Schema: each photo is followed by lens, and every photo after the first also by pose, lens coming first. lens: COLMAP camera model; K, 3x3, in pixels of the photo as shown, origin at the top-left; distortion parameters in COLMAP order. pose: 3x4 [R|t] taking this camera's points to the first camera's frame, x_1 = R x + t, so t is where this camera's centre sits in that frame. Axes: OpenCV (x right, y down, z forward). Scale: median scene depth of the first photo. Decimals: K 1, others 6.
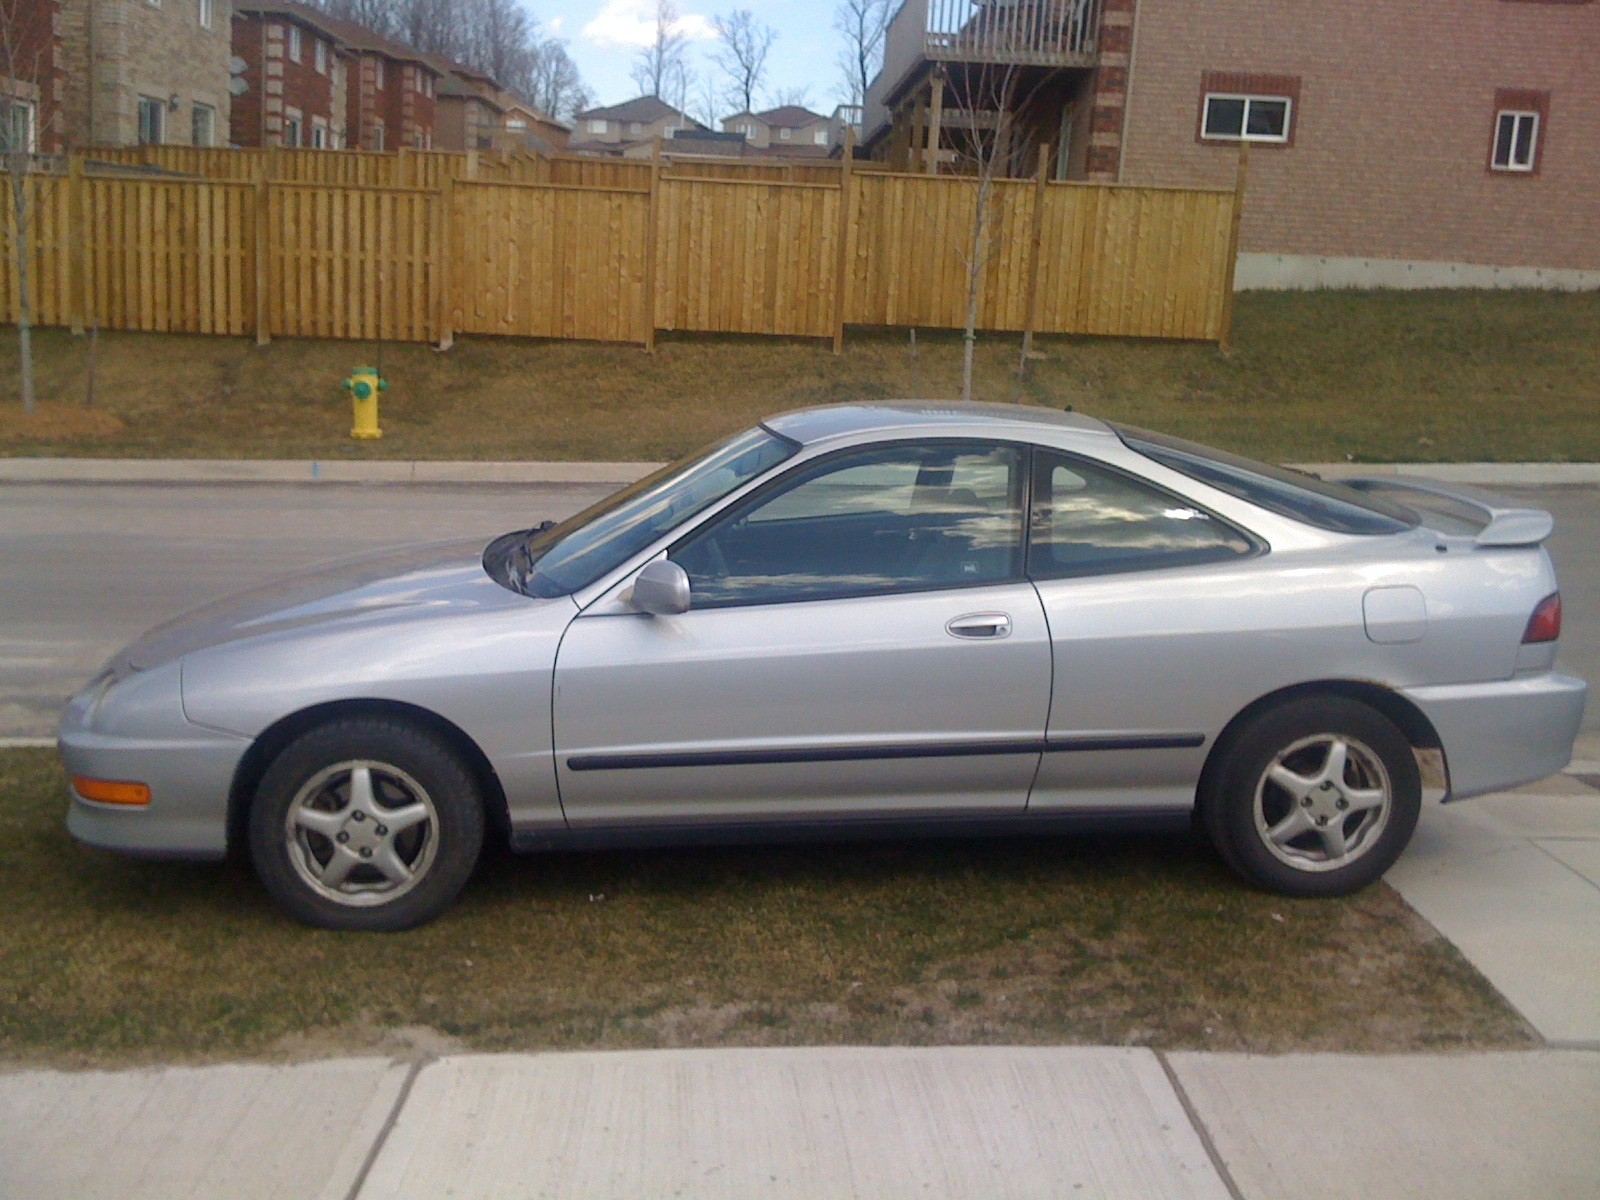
lens RADIAL K [[1831.2, 0, 800.0], [0, 1831.2, 600.0], [0, 0, 1]] dist [0.223942, -0.606563]
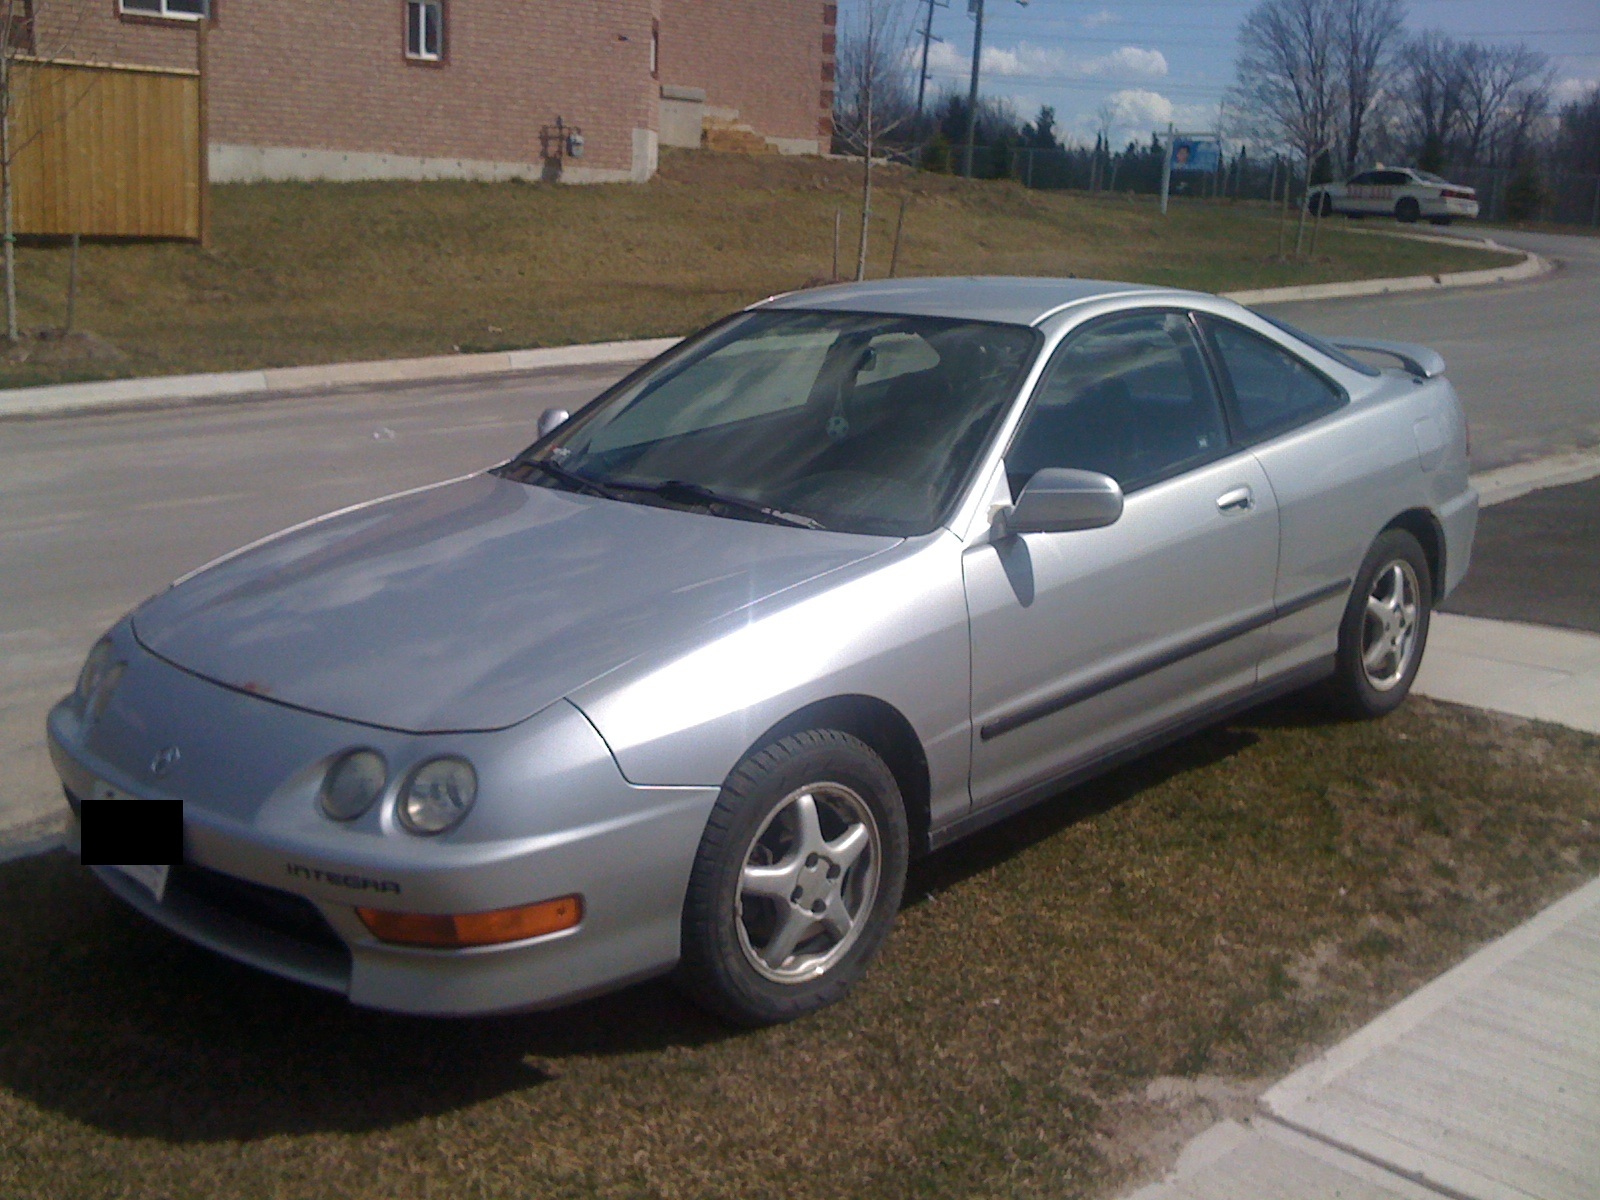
lens RADIAL K [[1831.2, 0, 800.0], [0, 1831.2, 600.0], [0, 0, 1]] dist [0.223942, -0.606563]
pose [[0.739315, -0.165970, 0.652585, -0.188602], [0.134016, 0.986027, 0.098947, -0.015788], [-0.659888, 0.014304, 0.751228, 0.121163]]
